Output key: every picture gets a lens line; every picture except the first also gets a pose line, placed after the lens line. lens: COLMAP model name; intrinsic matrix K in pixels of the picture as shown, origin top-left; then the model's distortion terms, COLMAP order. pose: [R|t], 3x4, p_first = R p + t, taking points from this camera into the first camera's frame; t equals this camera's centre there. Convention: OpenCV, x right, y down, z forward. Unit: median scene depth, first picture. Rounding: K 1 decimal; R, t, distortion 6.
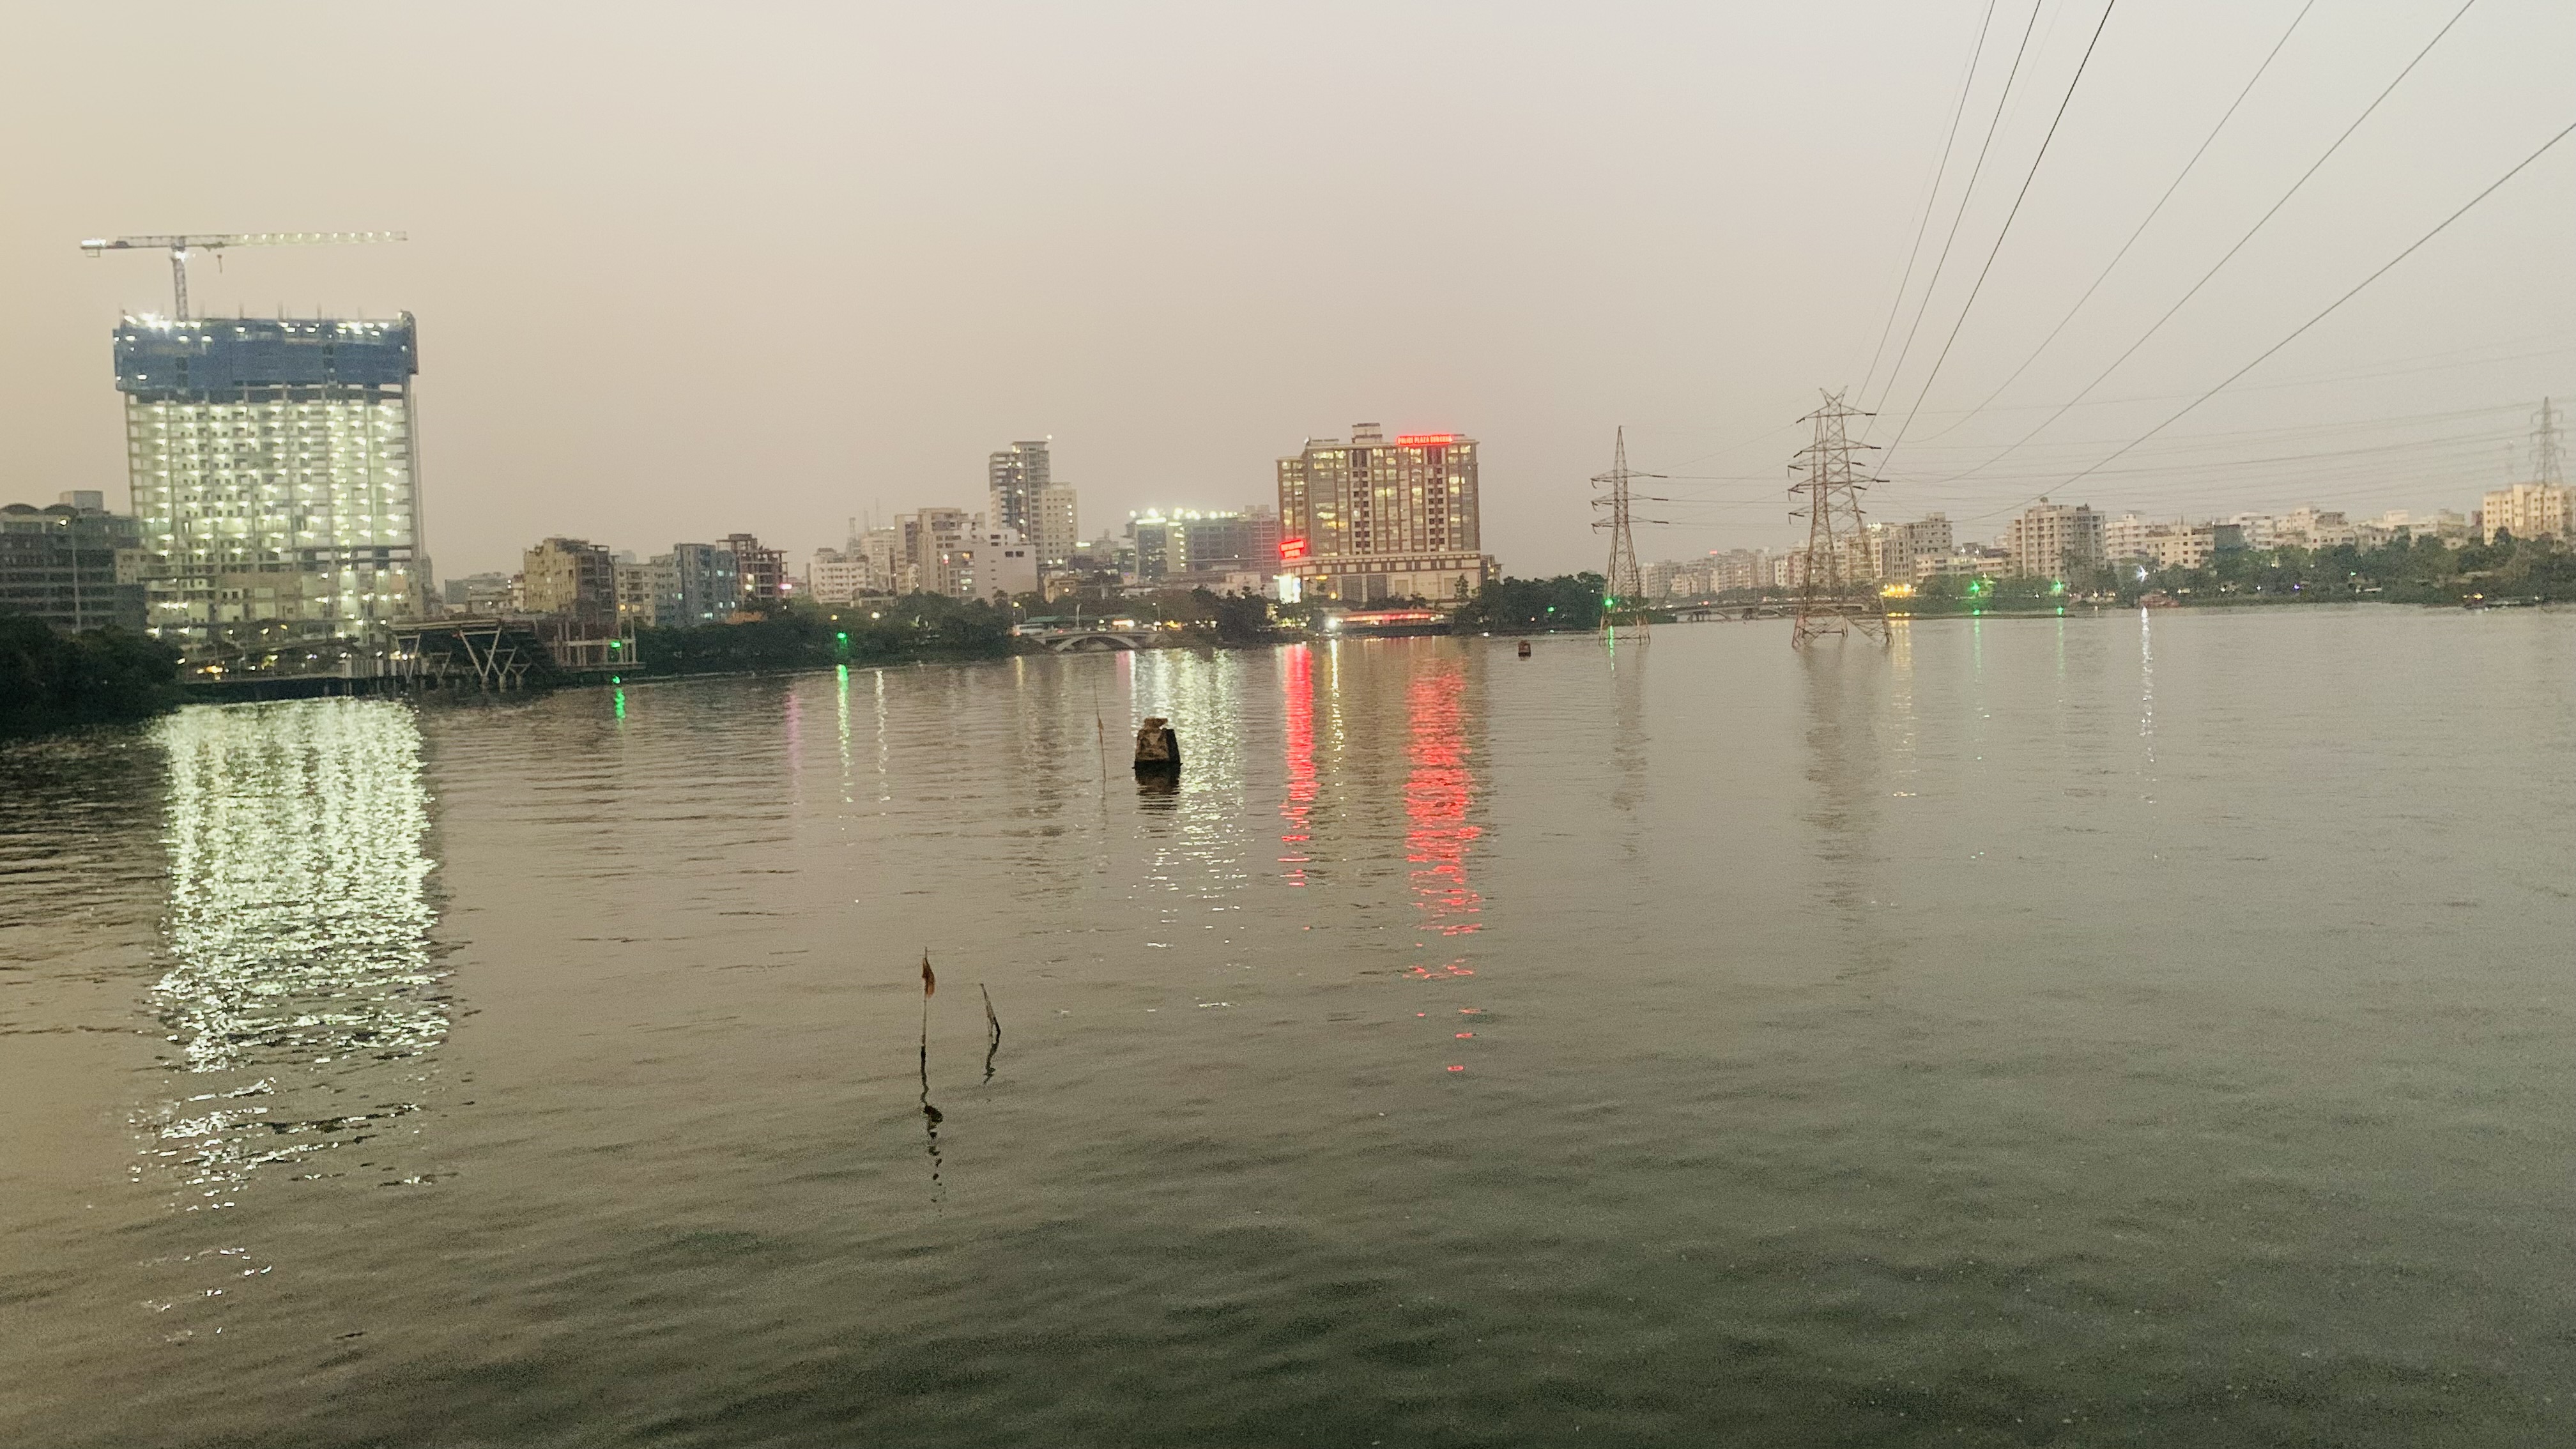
lens RADIAL K [[1969.2, 0, 1312.5], [0, 1969.2, 726.8], [0, 0, 1]] dist [0.020354, -0.049401]
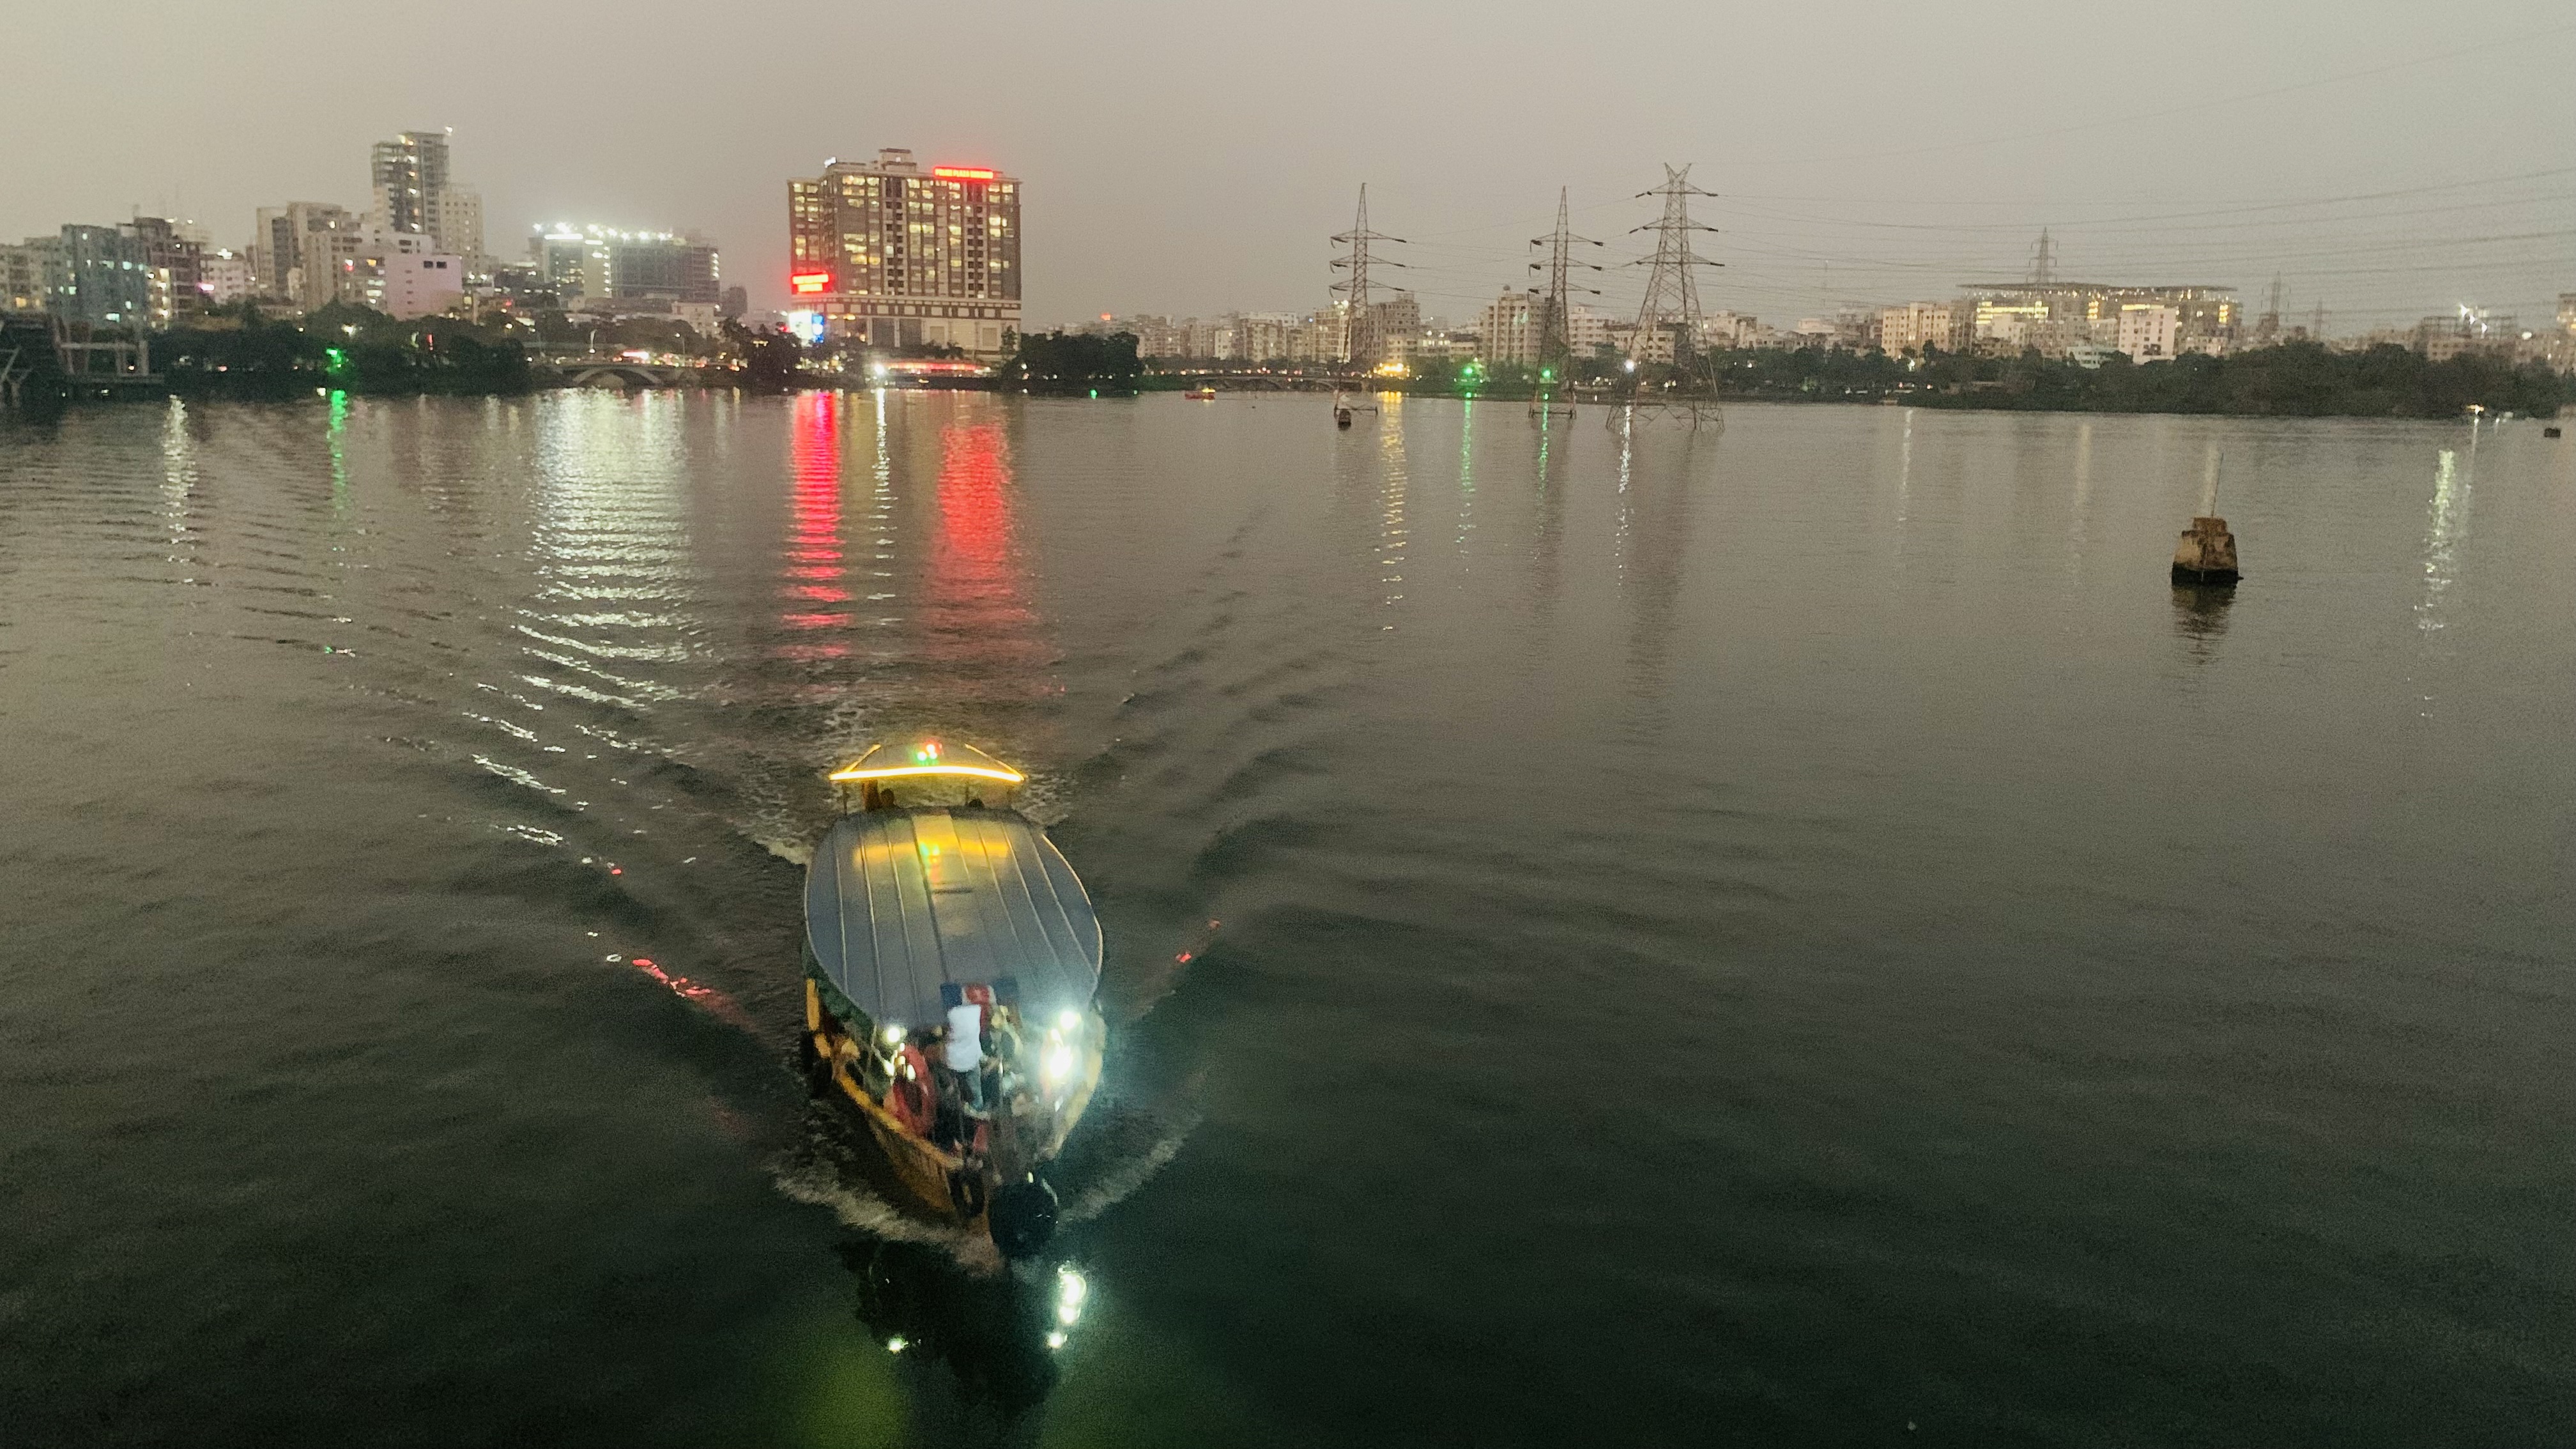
lens RADIAL K [[1969.2, 0, 1304.1], [0, 1969.2, 754.2], [0, 0, 1]] dist [0.020354, -0.049401]
pose [[0.944331, -0.005881, 0.328944, -0.098774], [-0.038289, 0.991081, 0.127639, 0.000278], [-0.326761, -0.133128, 0.935684, 0.044446]]
